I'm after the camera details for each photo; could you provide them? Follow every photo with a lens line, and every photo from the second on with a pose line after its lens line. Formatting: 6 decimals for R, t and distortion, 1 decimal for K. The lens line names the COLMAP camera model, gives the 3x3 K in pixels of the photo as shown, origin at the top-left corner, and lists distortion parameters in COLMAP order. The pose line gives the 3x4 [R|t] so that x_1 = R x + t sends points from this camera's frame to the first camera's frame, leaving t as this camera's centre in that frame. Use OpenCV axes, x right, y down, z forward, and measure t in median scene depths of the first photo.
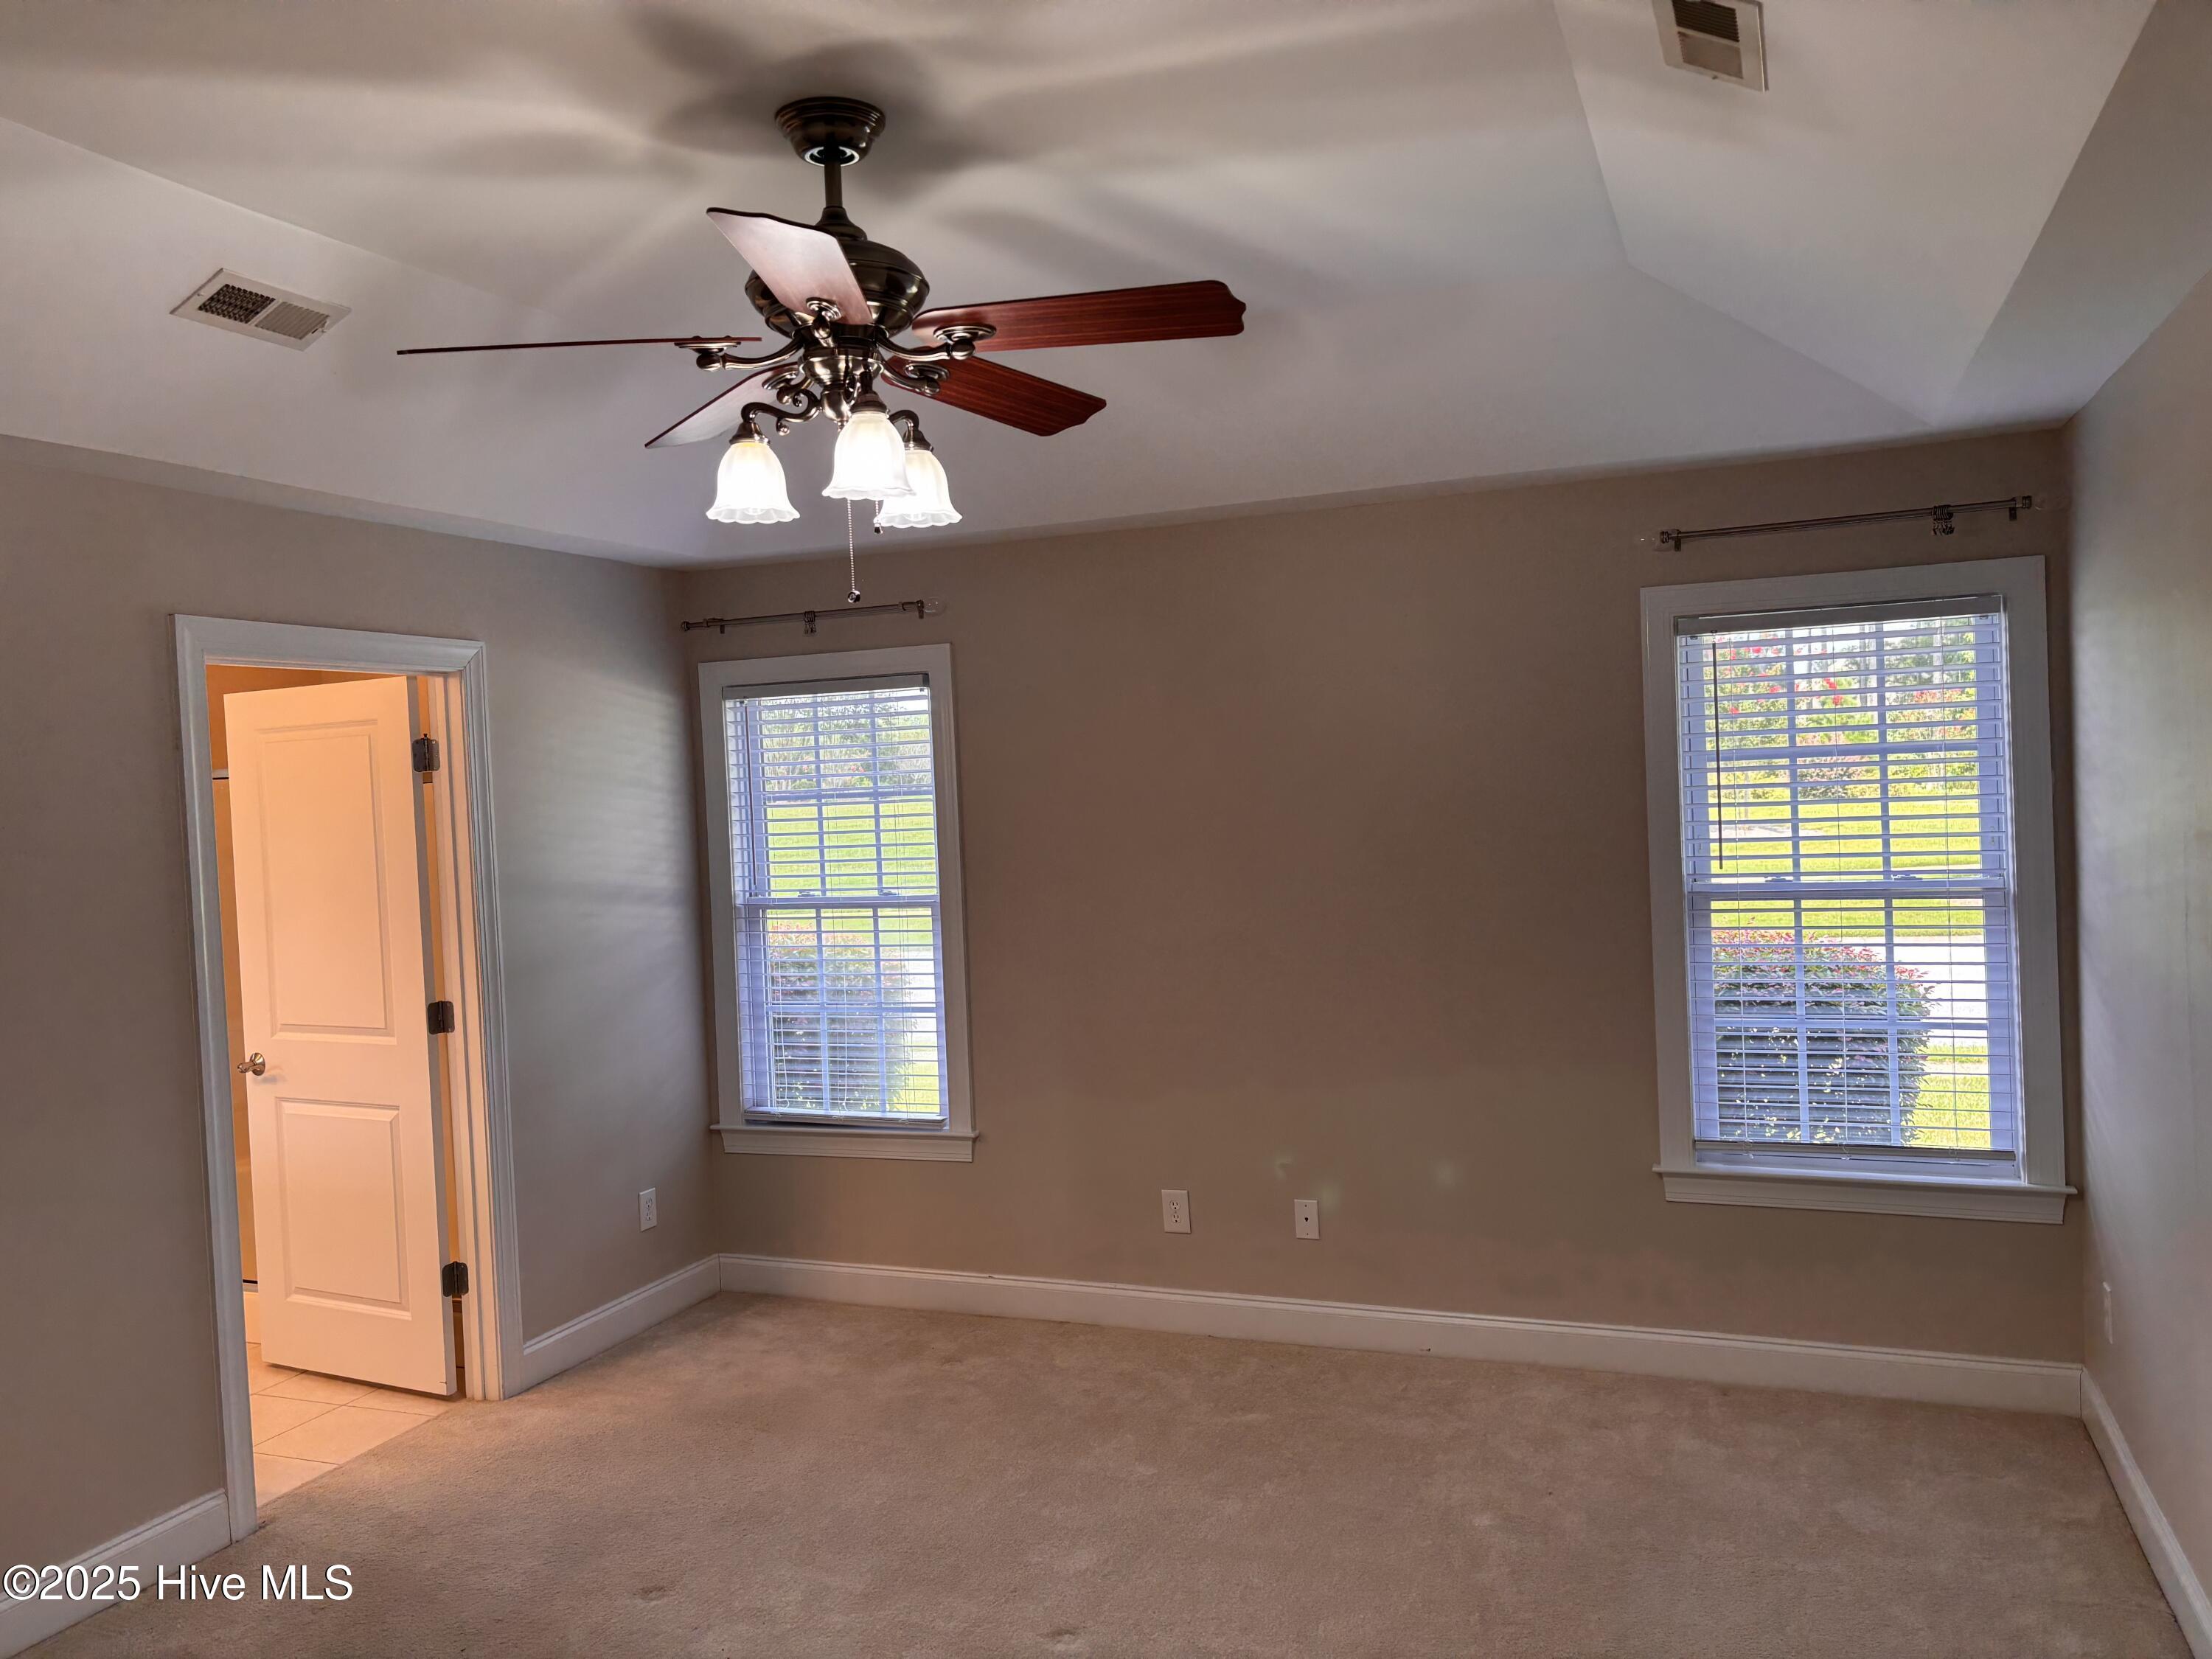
lens RADIAL K [[1676.0, 0, 1093.8], [0, 1676.0, 818.6], [0, 0, 1]] dist [0.047147, -0.053045]
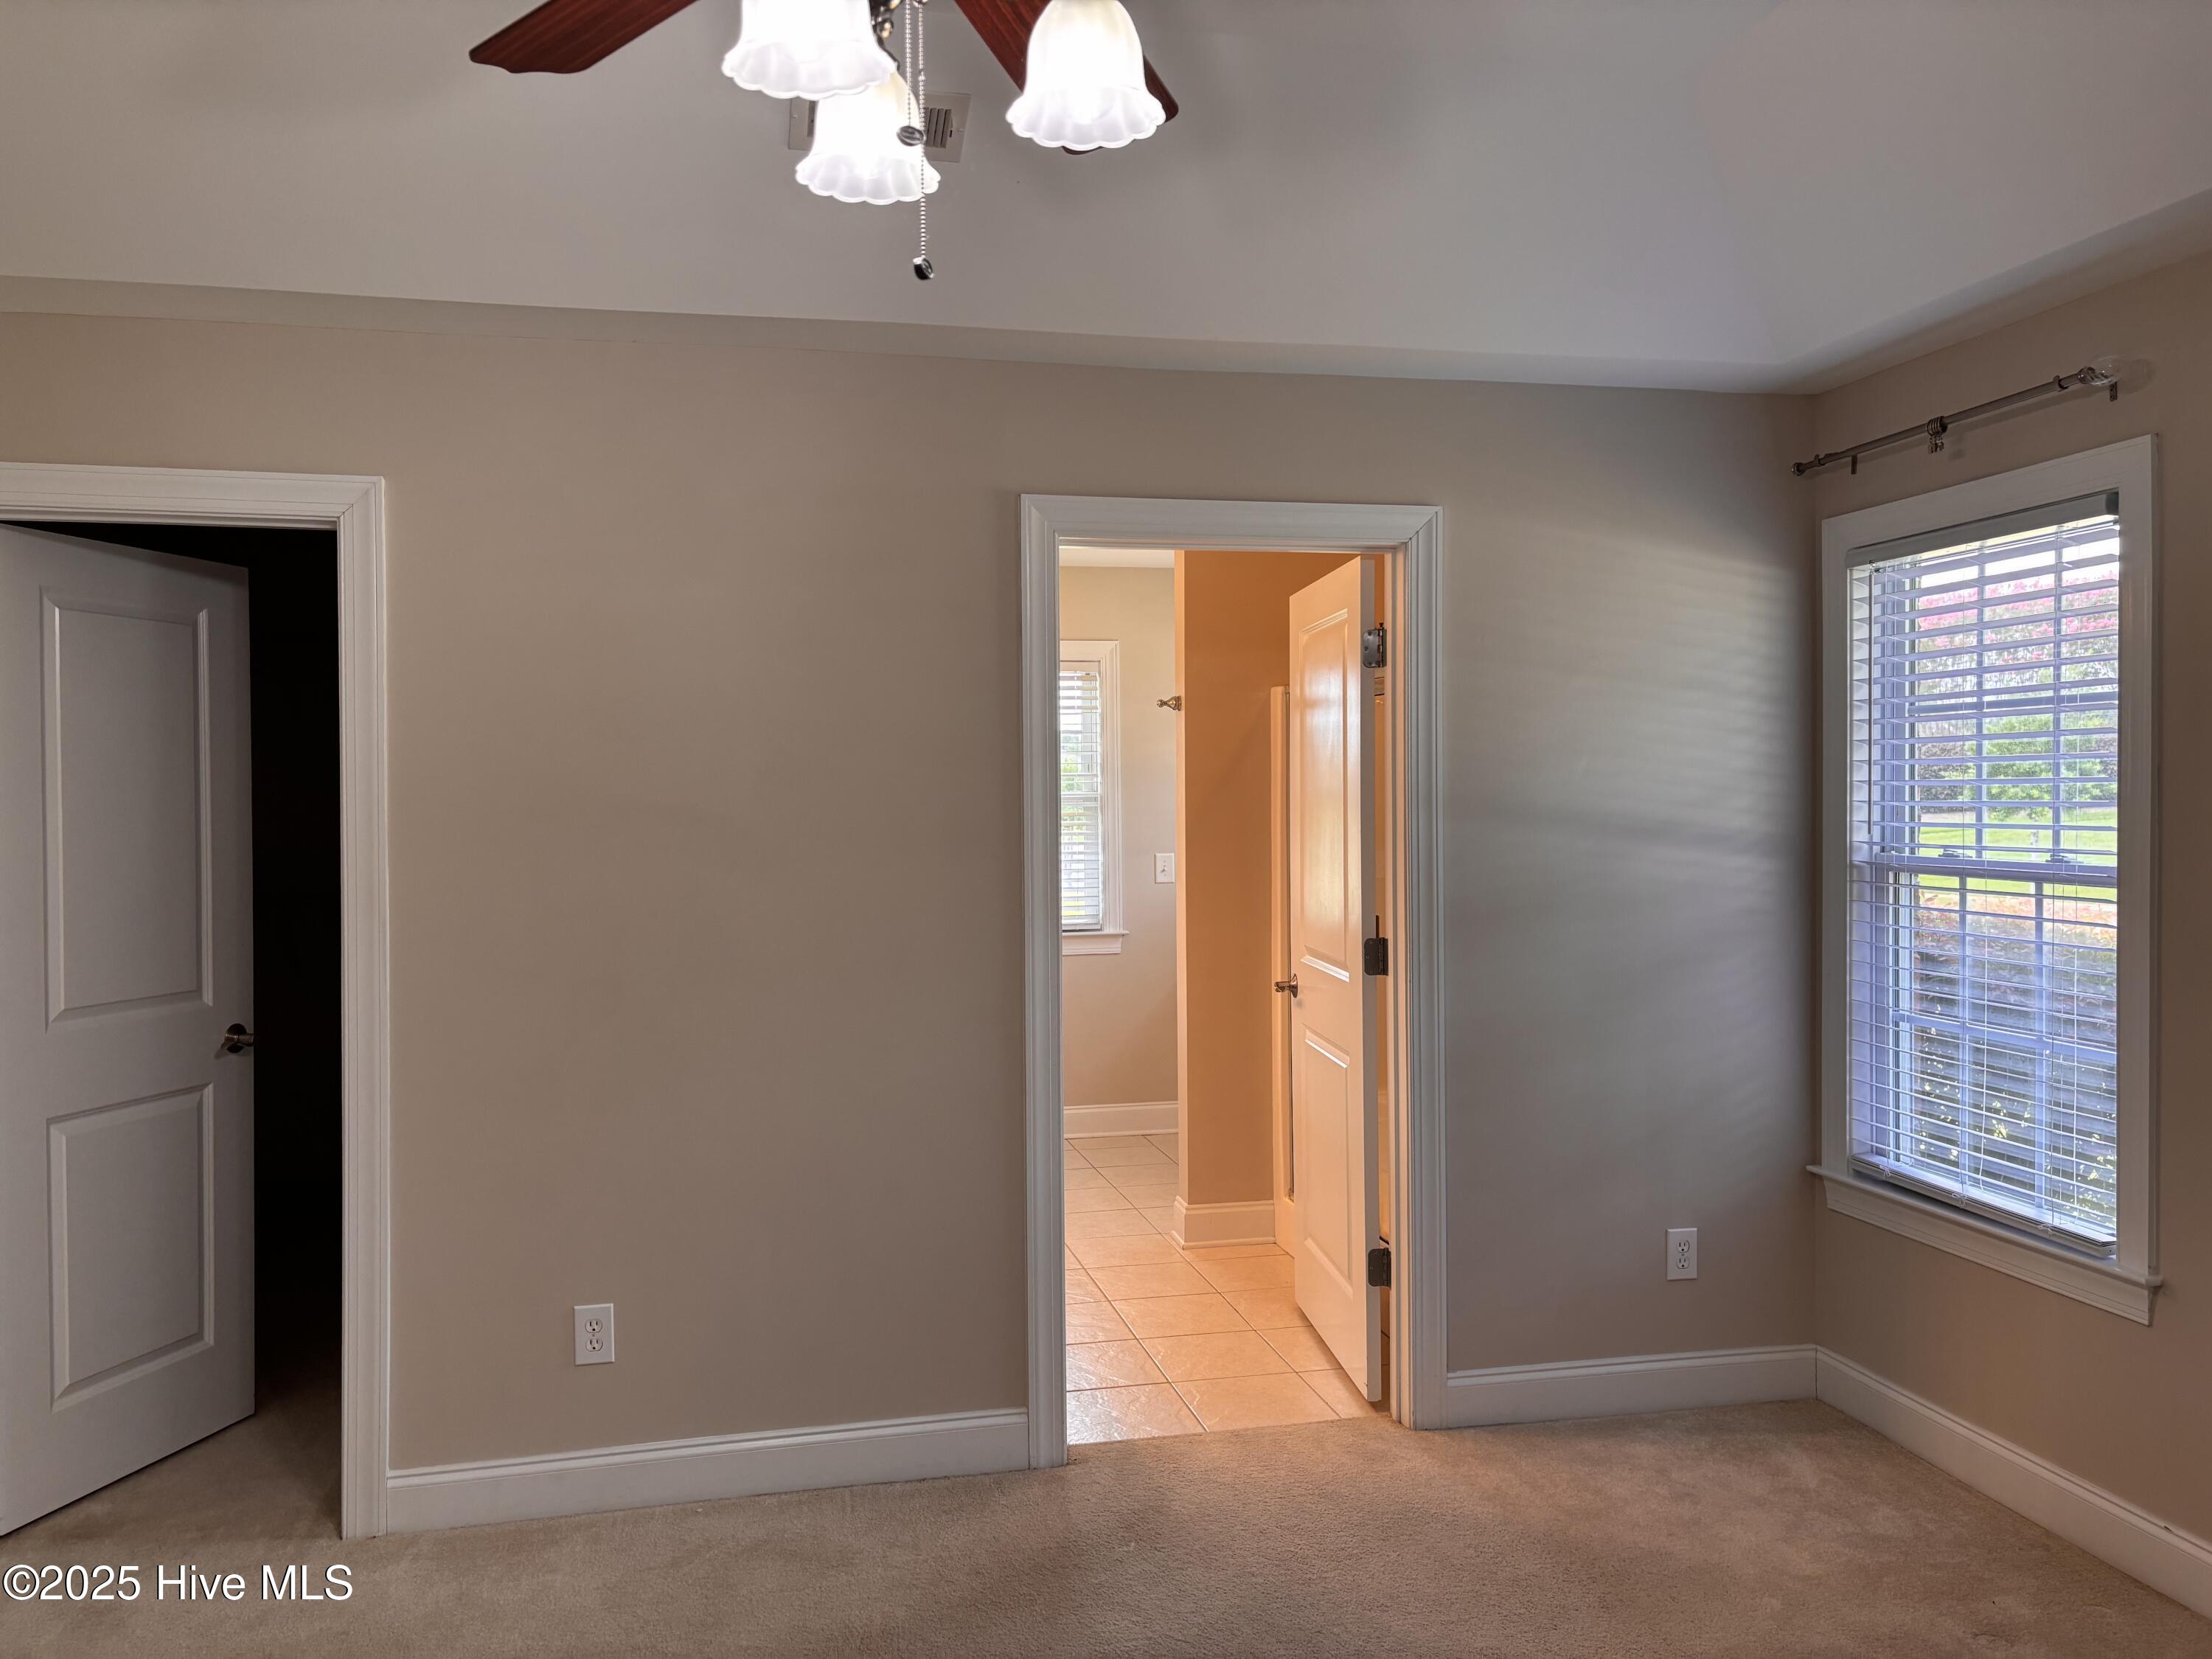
lens RADIAL K [[1676.0, 0, 1093.8], [0, 1676.0, 818.6], [0, 0, 1]] dist [0.047147, -0.053045]
pose [[0.557377, 0.051880, -0.828637, 0.228176], [-0.034758, 0.998629, 0.039144, 0.020205], [0.829532, 0.006984, 0.558416, 0.409755]]
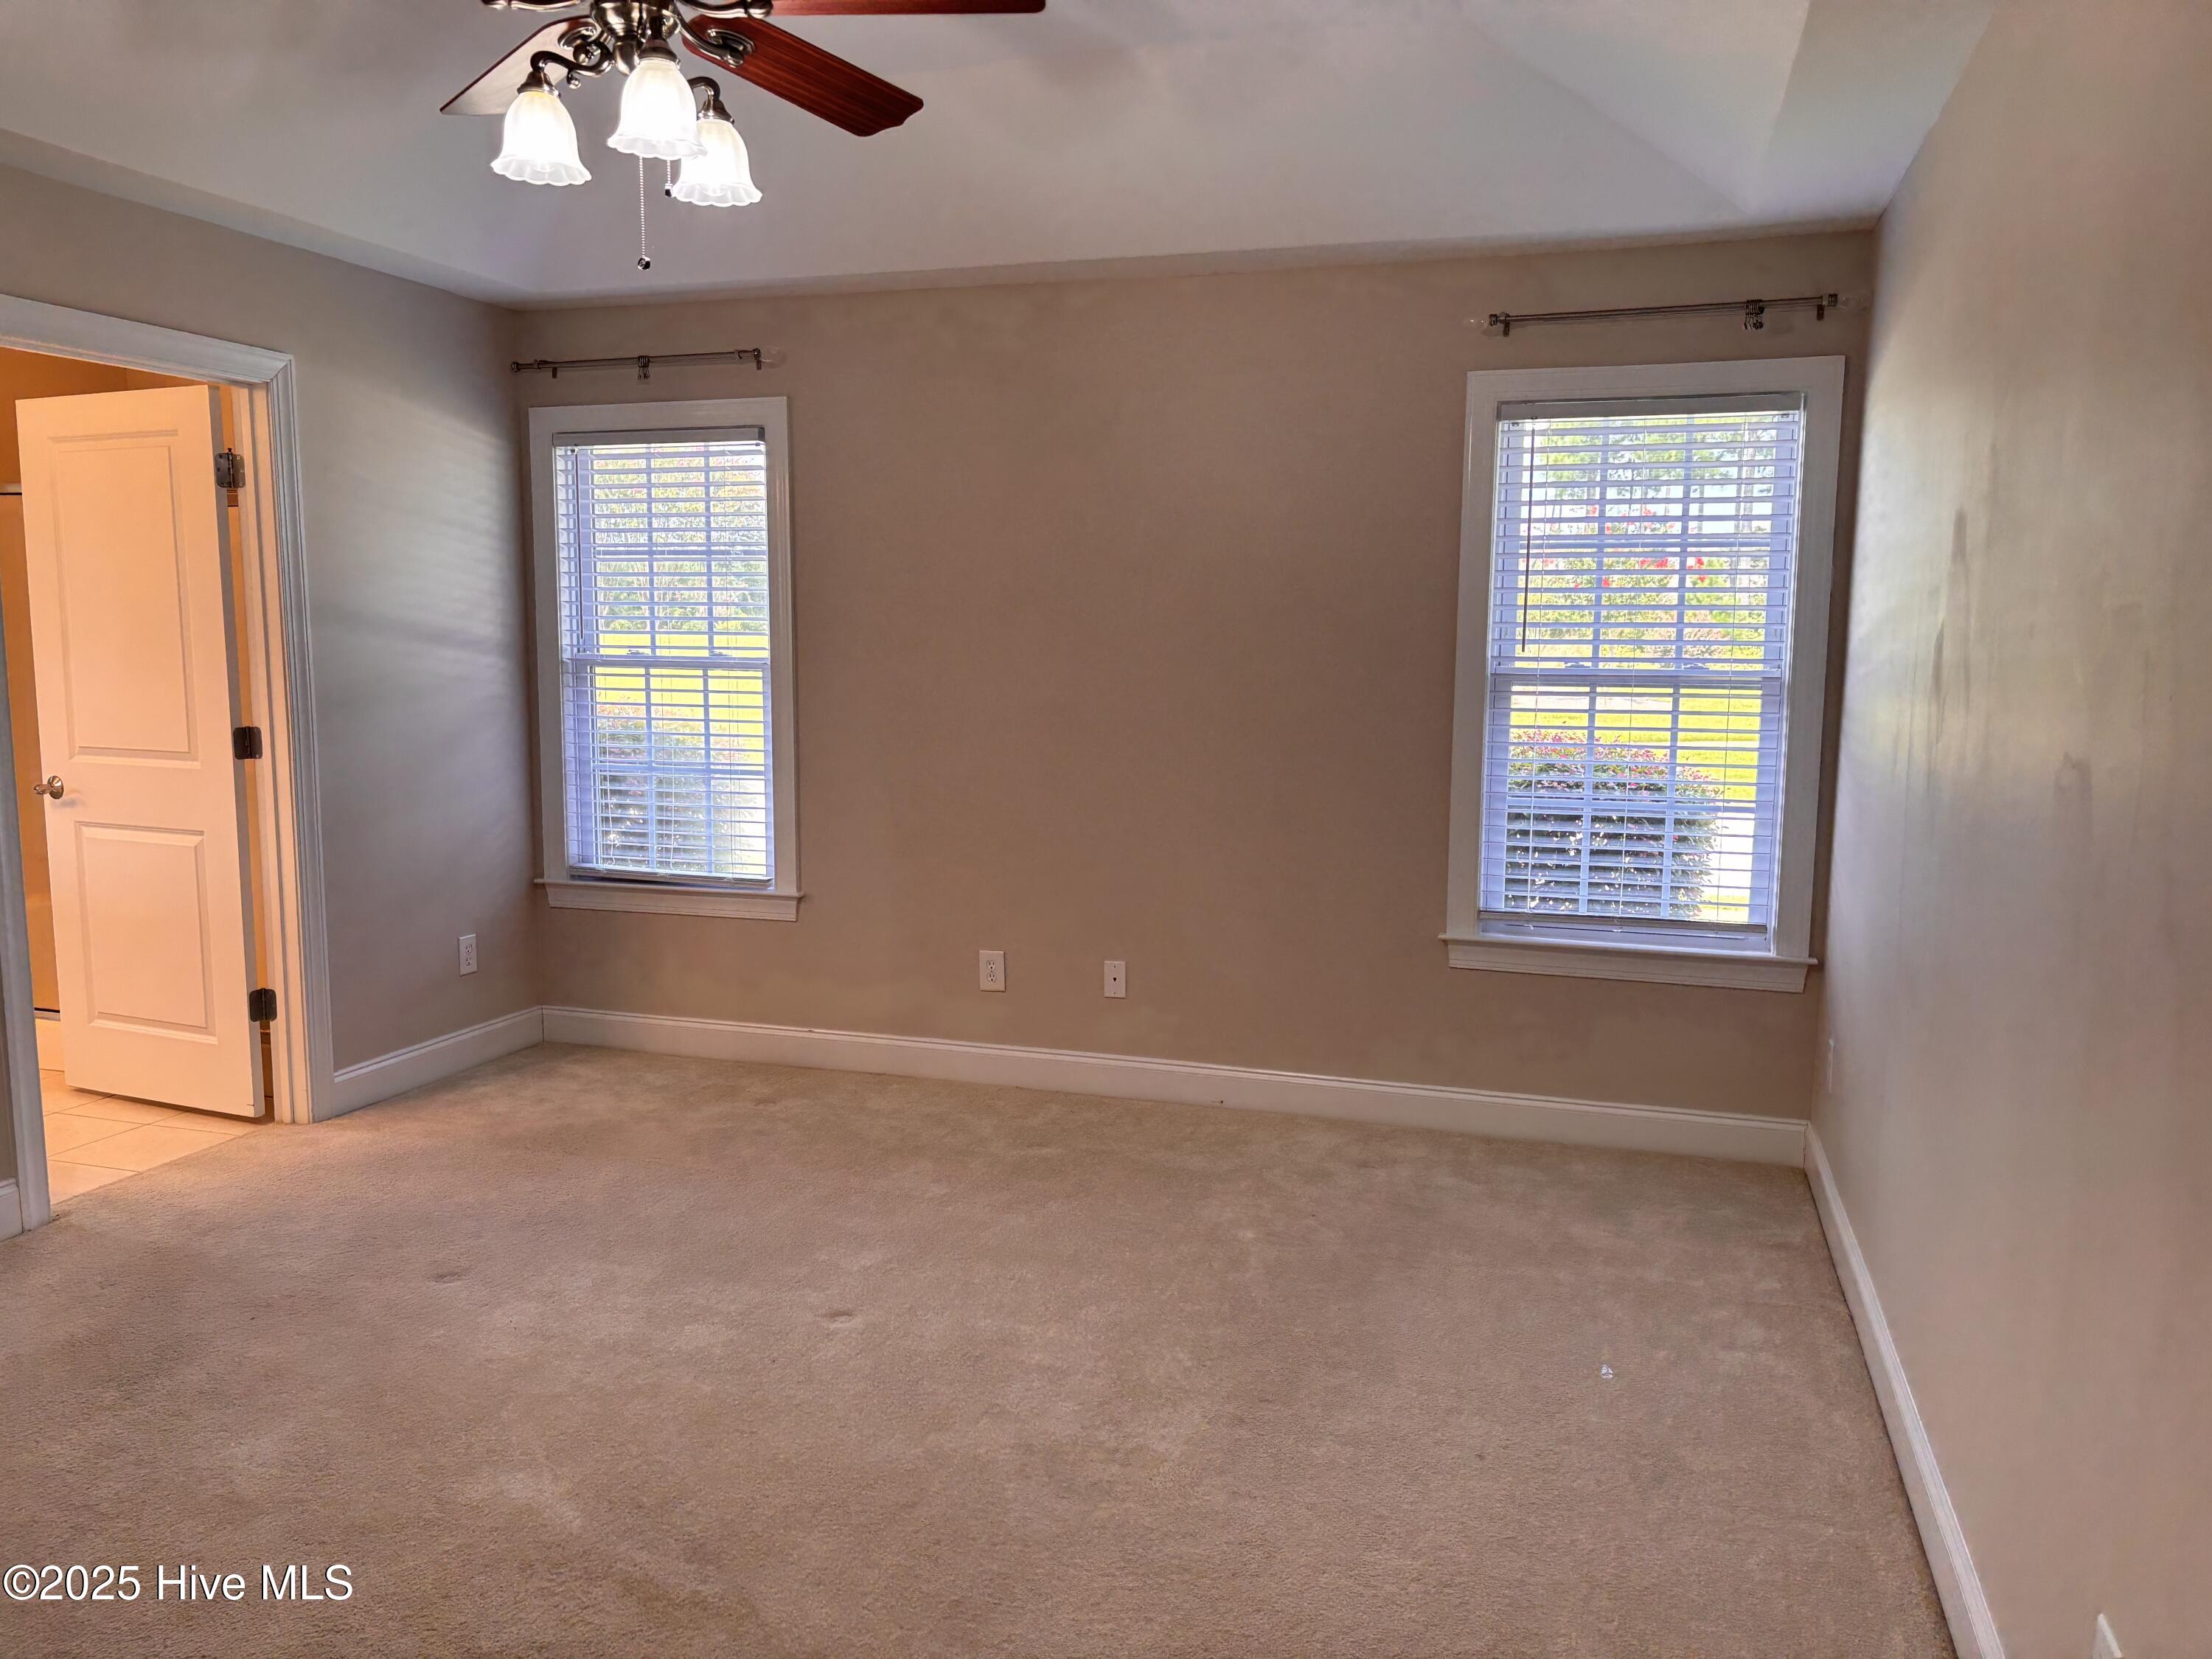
lens RADIAL K [[1680.7, 0, 1099.7], [0, 1680.7, 840.7], [0, 0, 1]] dist [0.044050, -0.043114]
pose [[0.996139, 0.041935, 0.077127, 0.034619], [-0.049418, 0.993976, 0.097828, 0.053397], [-0.072560, -0.101262, 0.992210, -0.023059]]
